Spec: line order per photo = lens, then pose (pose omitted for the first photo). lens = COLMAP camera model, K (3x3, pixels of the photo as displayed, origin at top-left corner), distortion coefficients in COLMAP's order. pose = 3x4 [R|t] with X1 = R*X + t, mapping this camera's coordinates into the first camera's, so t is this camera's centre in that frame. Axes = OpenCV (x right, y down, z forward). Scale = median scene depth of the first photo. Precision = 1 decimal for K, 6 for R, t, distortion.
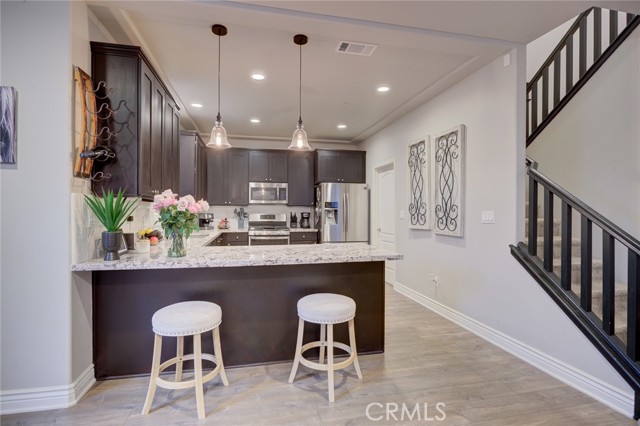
lens RADIAL K [[315.3, 0, 320.9], [0, 315.3, 214.8], [0, 0, 1]] dist [-0.018180, 0.006533]
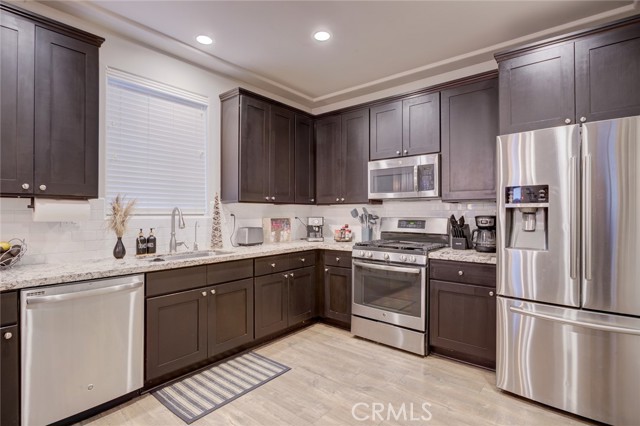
lens RADIAL K [[315.3, 0, 317.3], [0, 315.3, 210.4], [0, 0, 1]] dist [-0.018180, 0.006533]
pose [[0.625547, -0.013636, -0.780067, 0.153856], [-0.004718, 0.999763, -0.021260, -0.004087], [0.780172, 0.016980, 0.625335, 0.576416]]
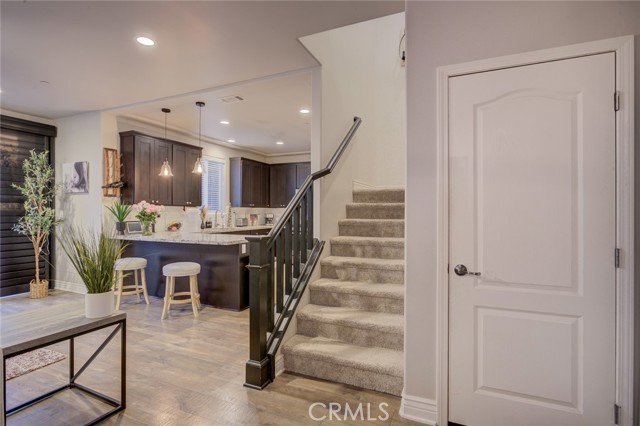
lens RADIAL K [[315.3, 0, 318.8], [0, 315.3, 211.4], [0, 0, 1]] dist [-0.018180, 0.006533]
pose [[0.807258, -0.000428, -0.590198, 0.597526], [-0.007670, 0.999908, -0.011215, -0.000213], [0.590149, 0.013580, 0.807180, 0.028529]]
